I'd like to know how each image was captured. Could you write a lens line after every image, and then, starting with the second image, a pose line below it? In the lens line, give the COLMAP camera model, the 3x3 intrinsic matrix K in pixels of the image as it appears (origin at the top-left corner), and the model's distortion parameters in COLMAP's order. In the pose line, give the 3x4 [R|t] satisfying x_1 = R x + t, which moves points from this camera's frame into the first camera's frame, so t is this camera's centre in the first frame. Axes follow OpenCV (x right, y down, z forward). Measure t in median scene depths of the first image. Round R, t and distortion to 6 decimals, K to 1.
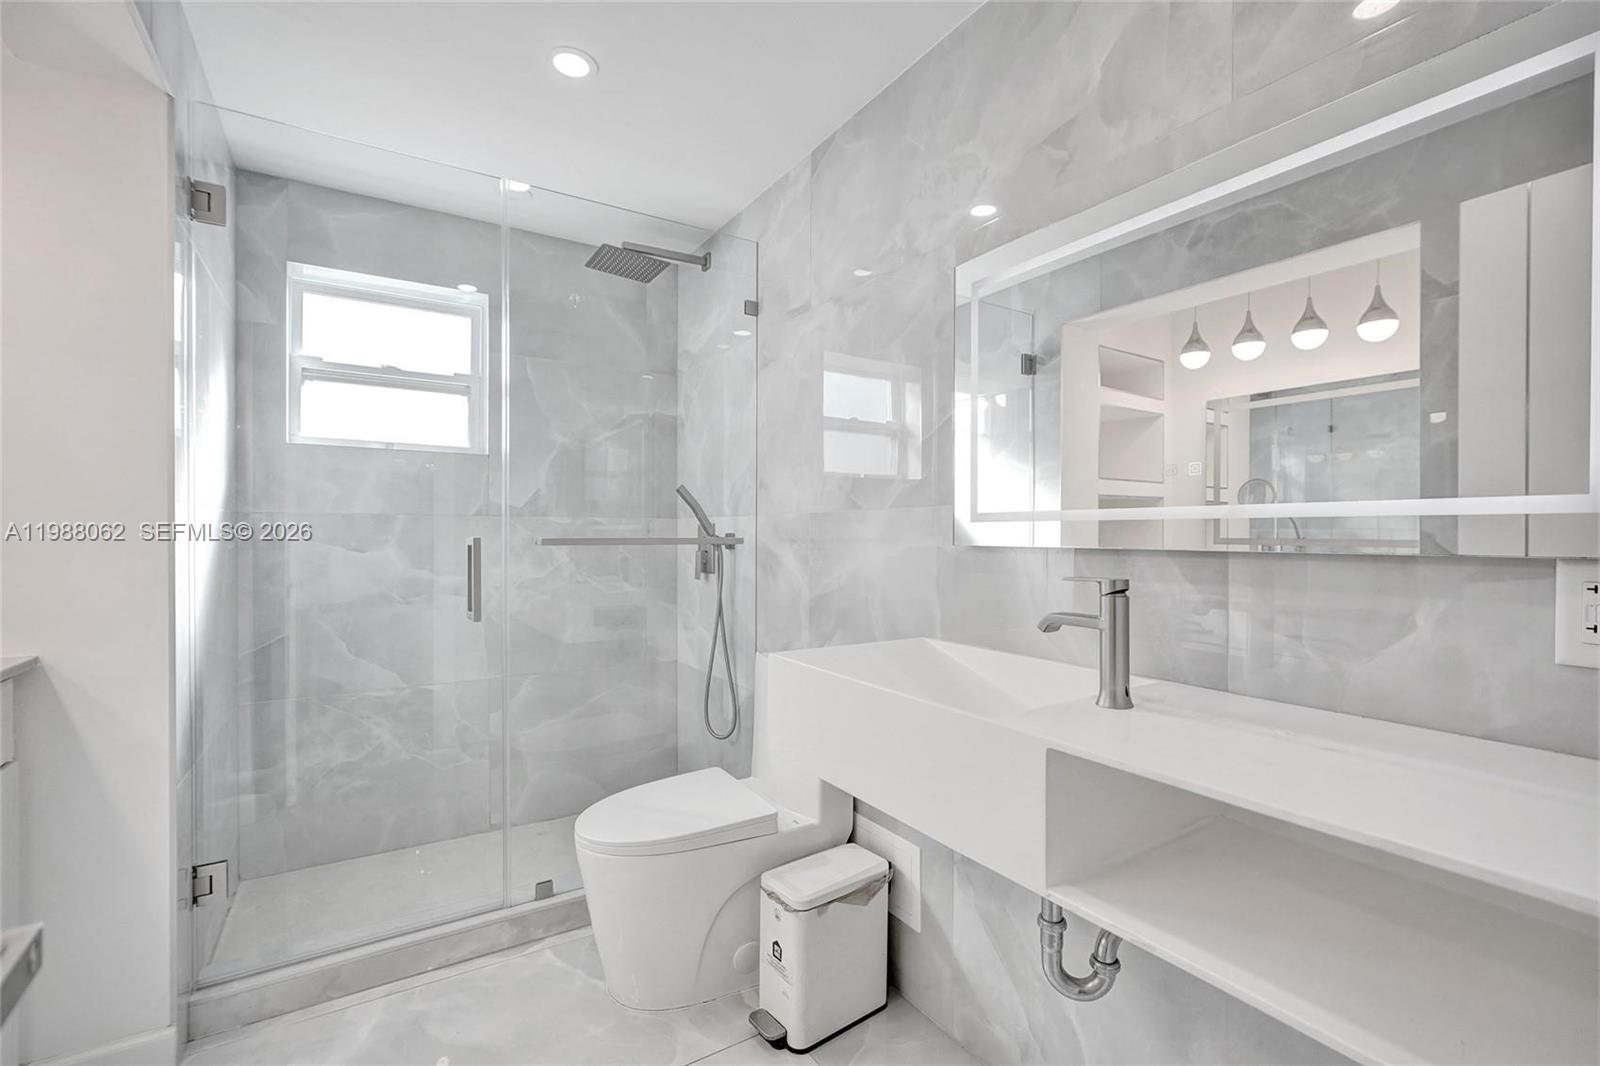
lens RADIAL K [[711.8, 0, 801.2], [0, 711.8, 540.6], [0, 0, 1]] dist [0.000809, 0.001330]
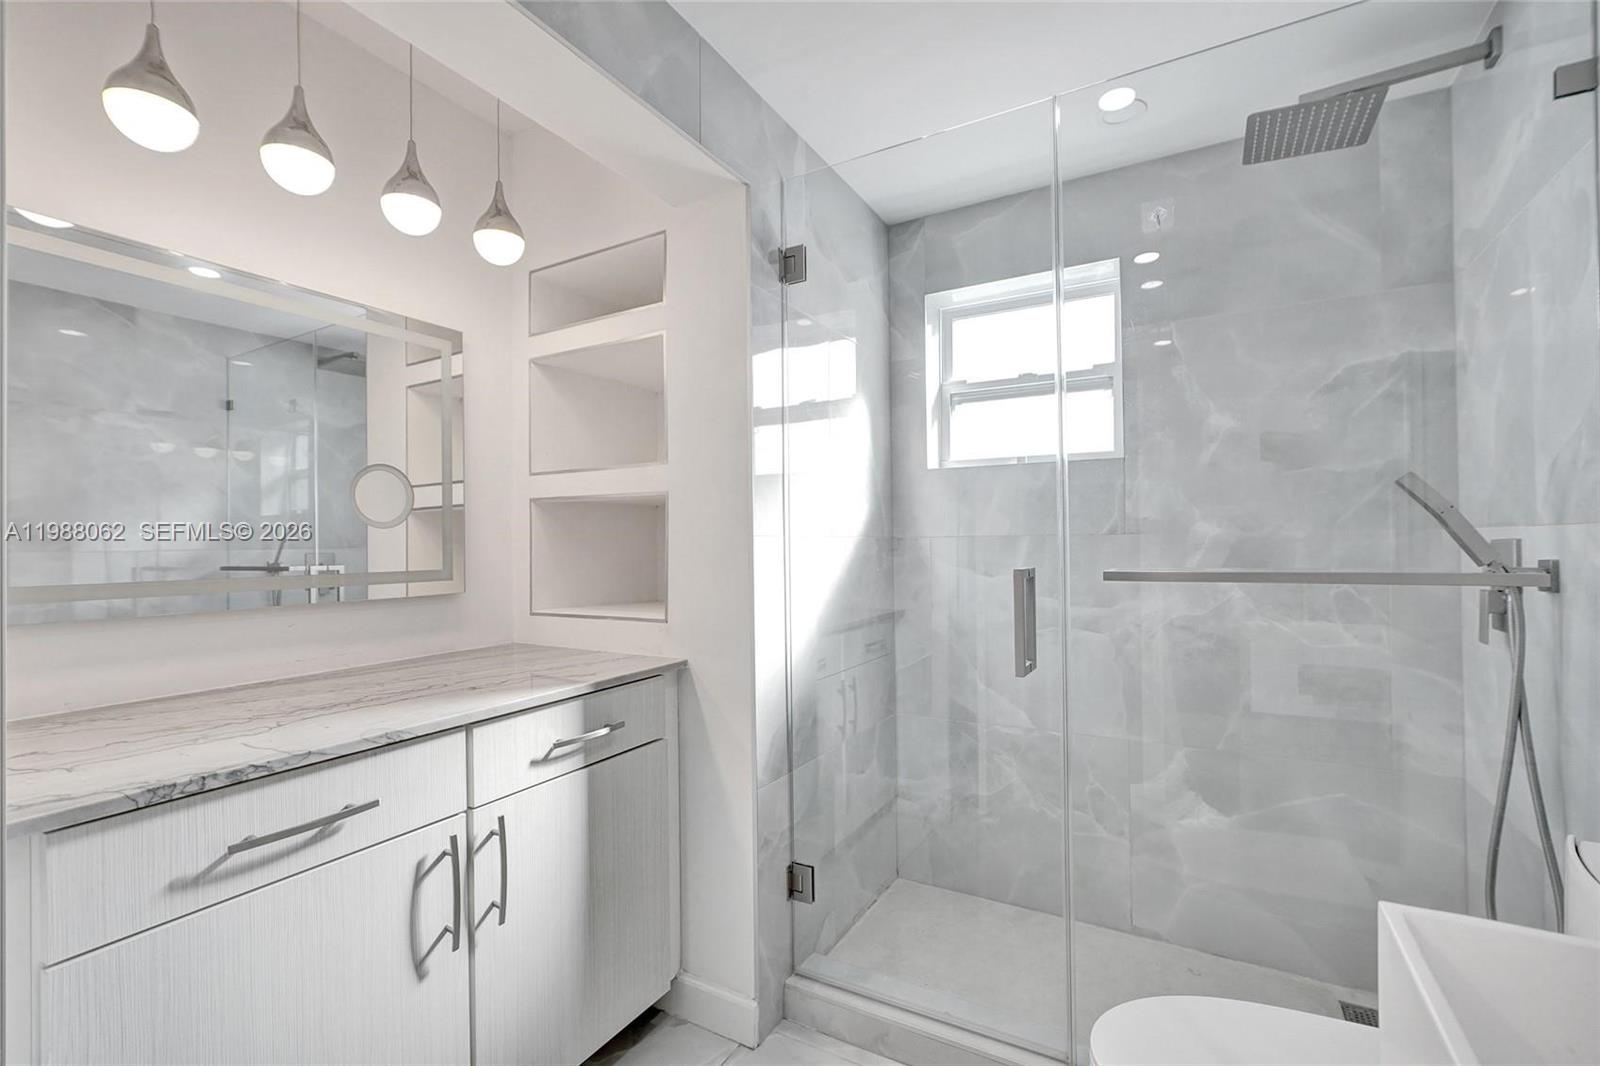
lens RADIAL K [[711.8, 0, 801.2], [0, 711.8, 540.6], [0, 0, 1]] dist [0.000809, 0.001330]
pose [[0.477152, -0.011832, -0.878741, 0.088325], [0.004057, 0.999928, -0.011261, -0.020192], [0.878812, 0.001808, 0.477166, 0.305341]]
